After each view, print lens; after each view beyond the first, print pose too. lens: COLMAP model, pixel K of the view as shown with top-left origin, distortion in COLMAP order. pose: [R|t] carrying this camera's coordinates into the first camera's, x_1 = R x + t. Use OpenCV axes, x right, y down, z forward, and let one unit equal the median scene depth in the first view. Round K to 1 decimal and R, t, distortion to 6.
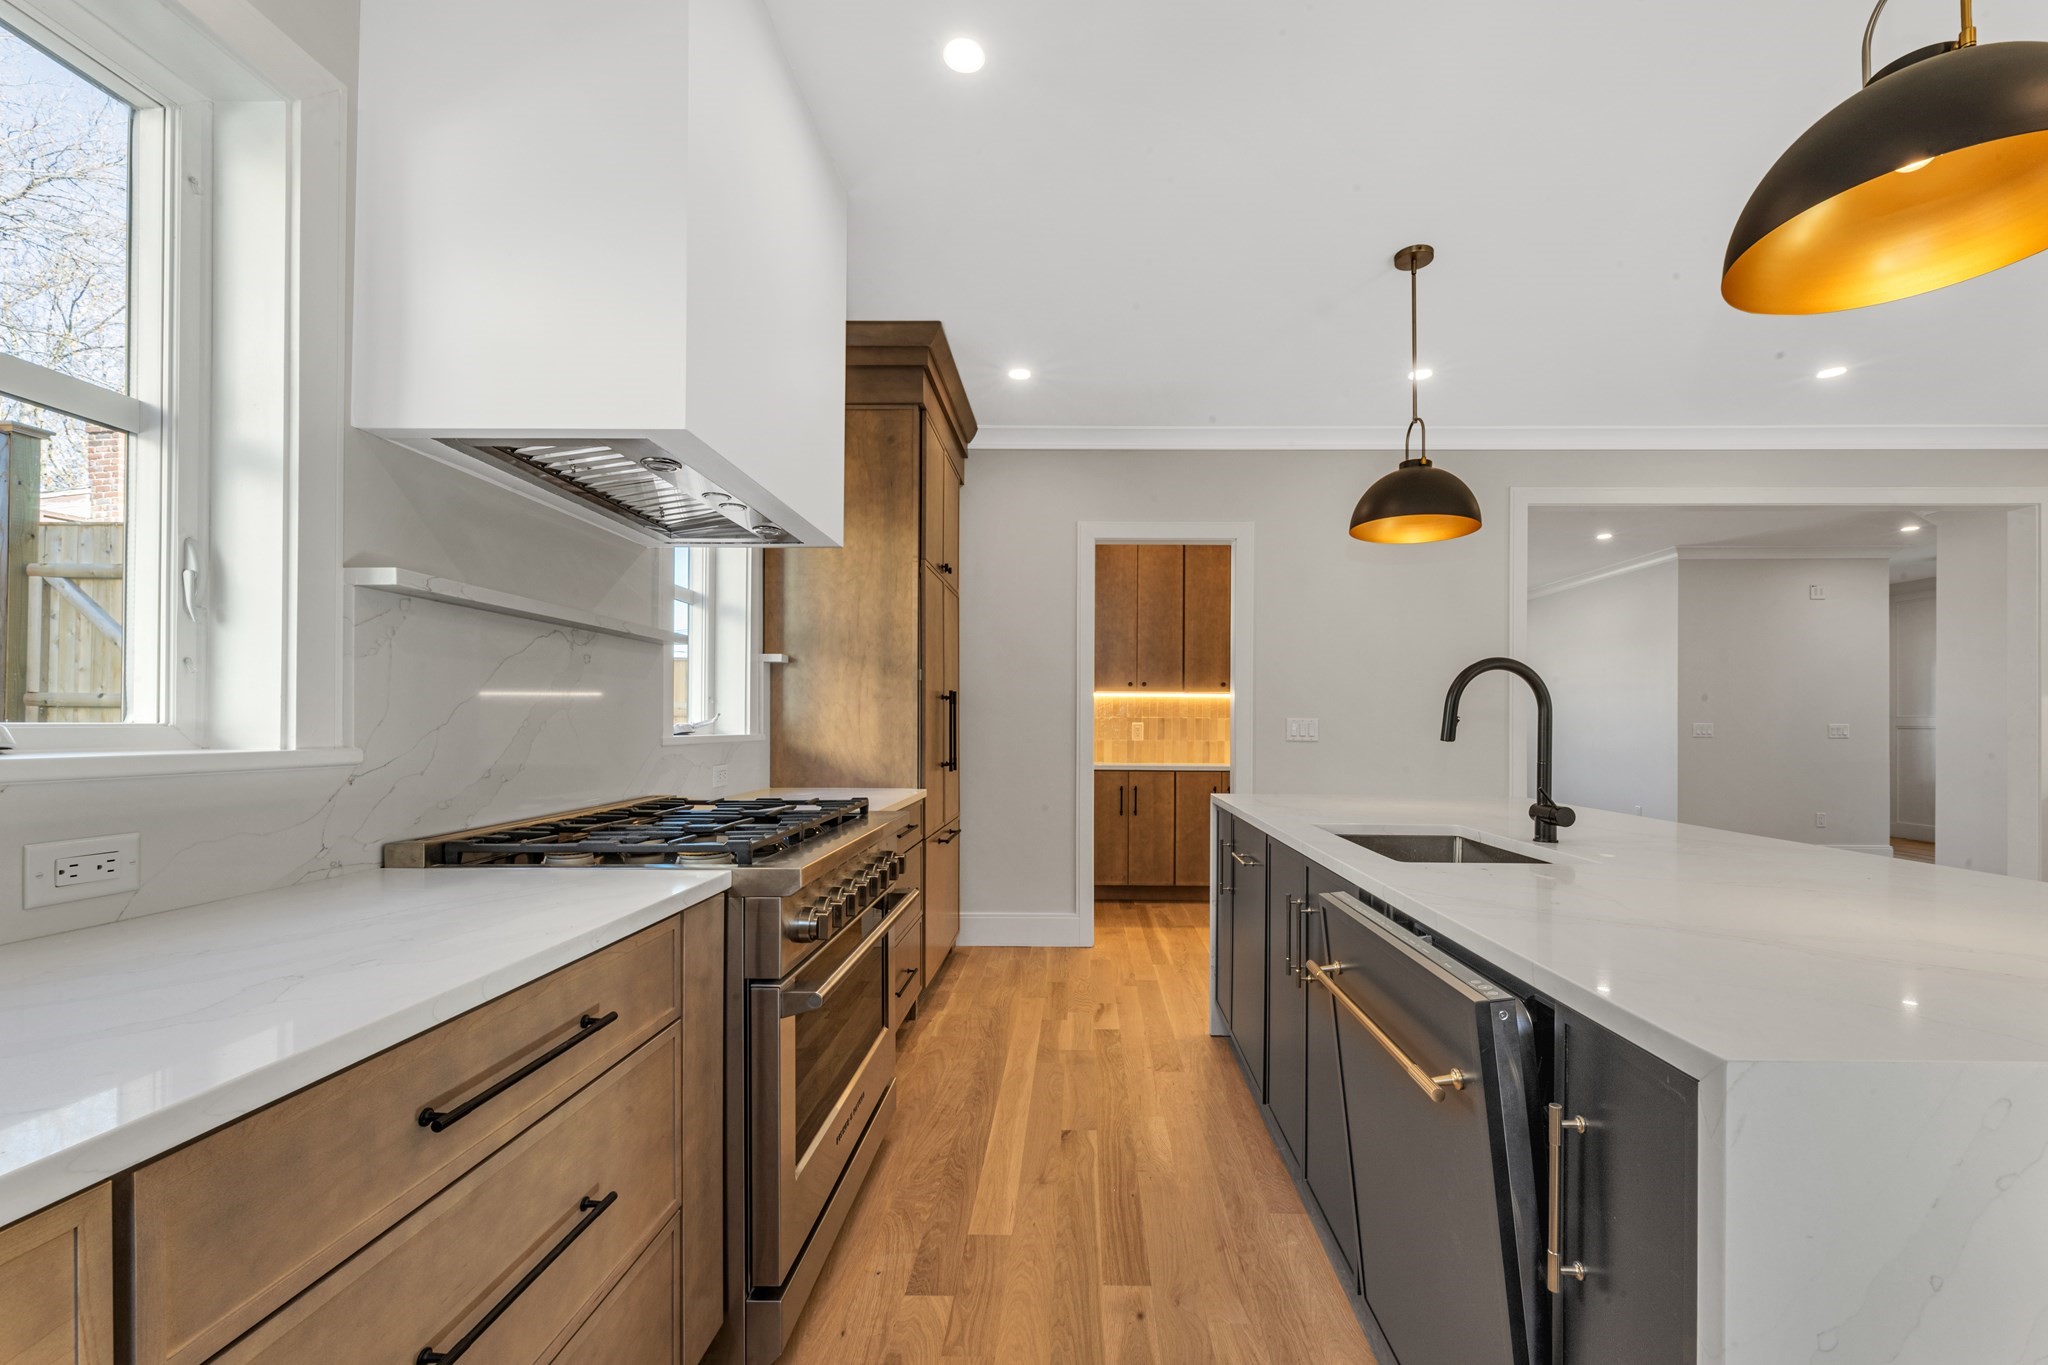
lens RADIAL K [[851.7, 0, 1052.6], [0, 851.7, 727.8], [0, 0, 1]] dist [-0.000473, -0.000035]
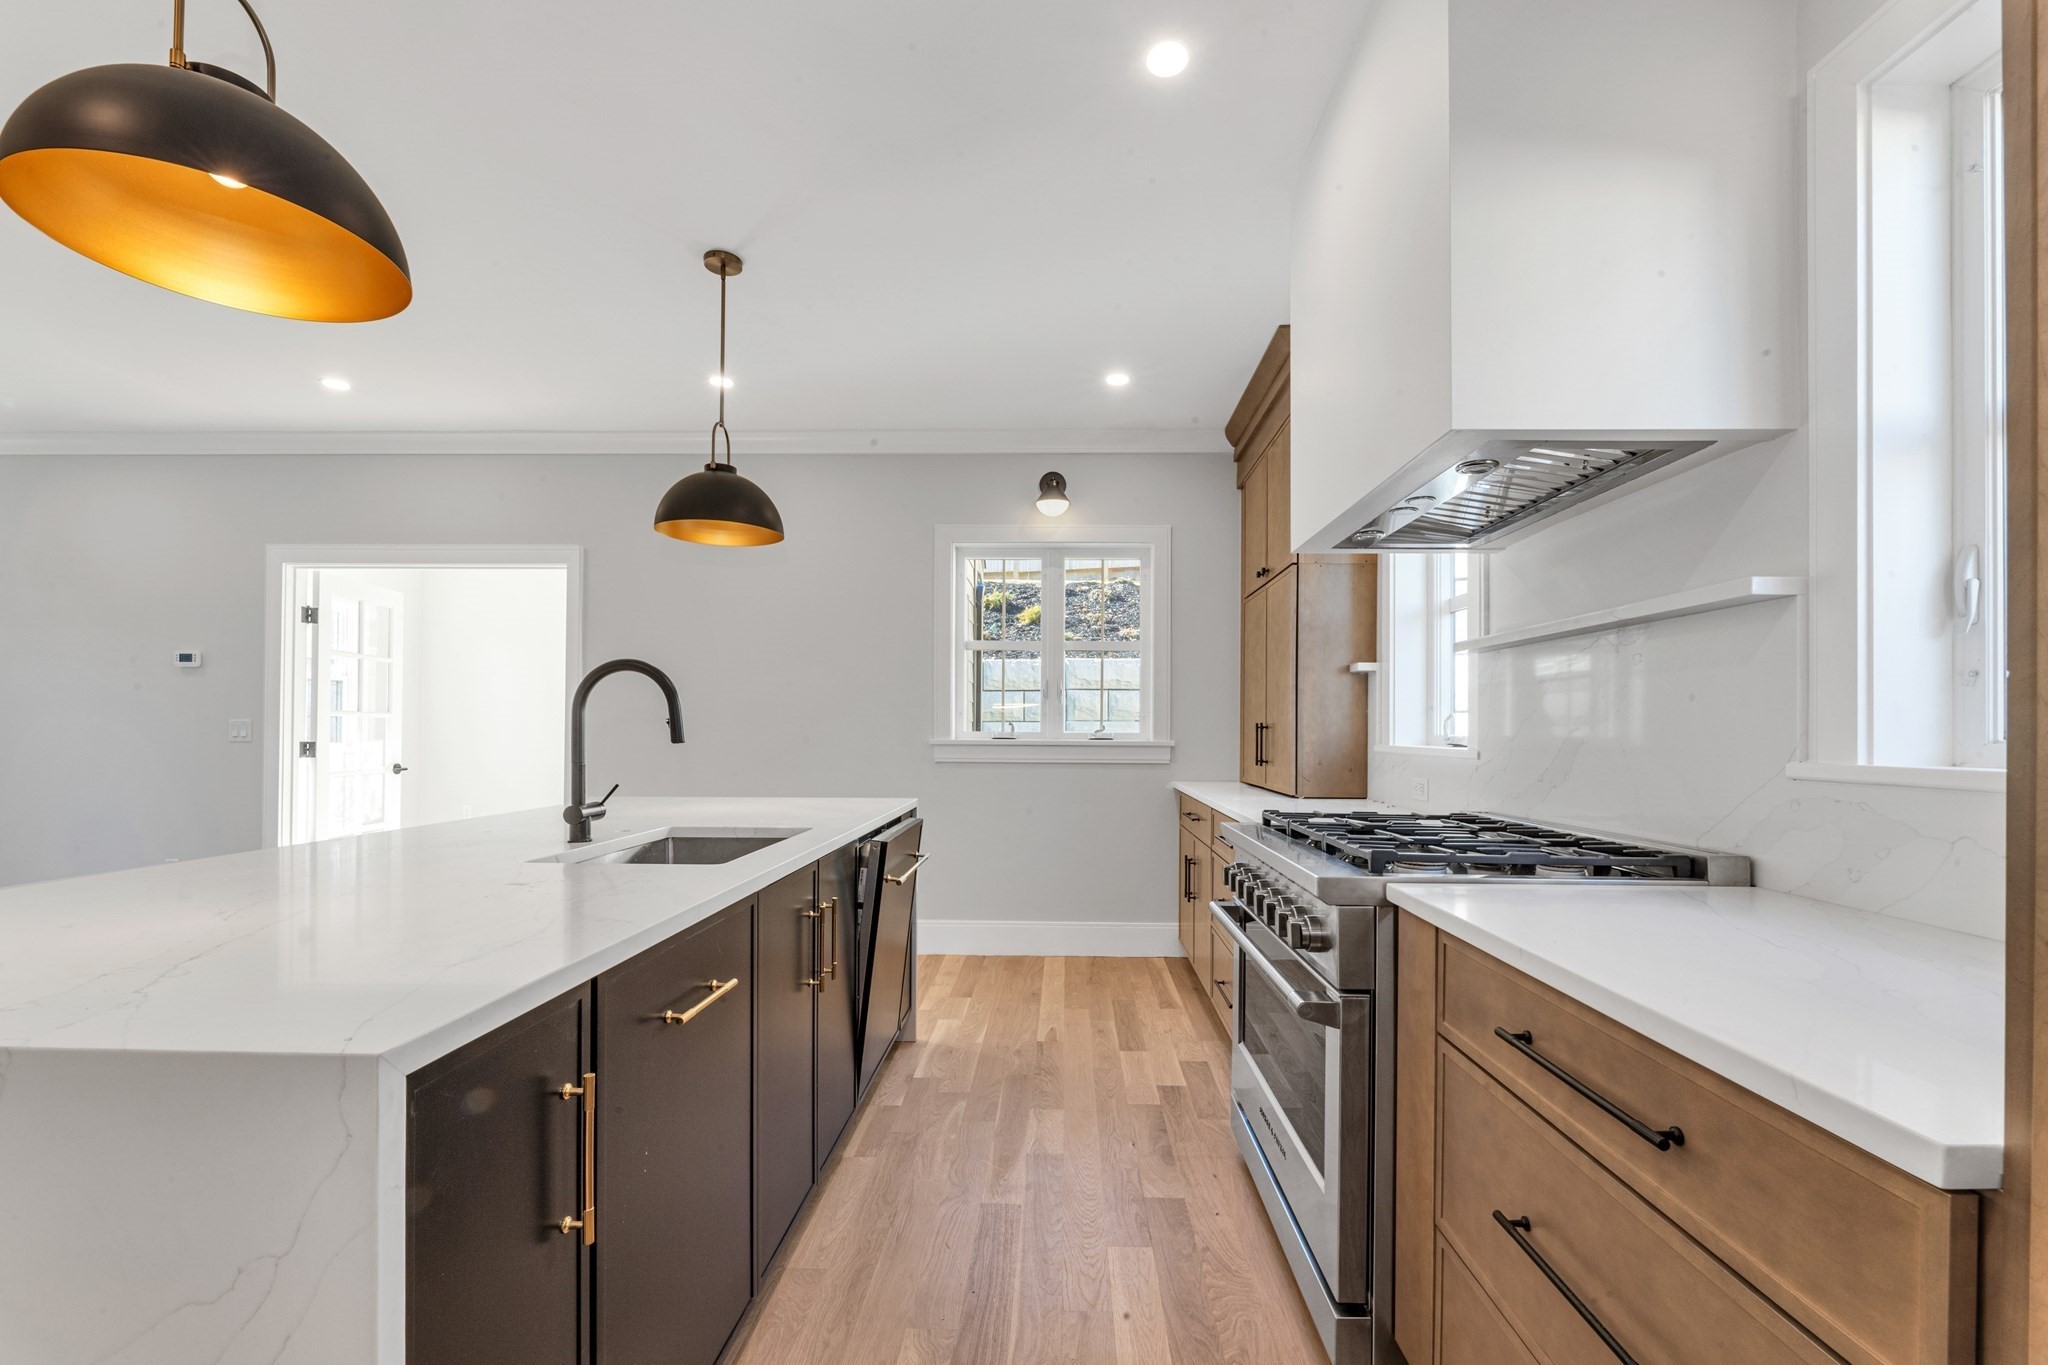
lens RADIAL K [[853.4, 0, 1028.8], [0, 853.4, 724.7], [0, 0, 1]] dist [-0.000628, -0.000023]
pose [[-0.999910, -0.008805, 0.010098, 0.039580], [-0.008841, 0.999955, -0.003457, -0.008117], [-0.010068, -0.003546, -0.999943, 2.008661]]
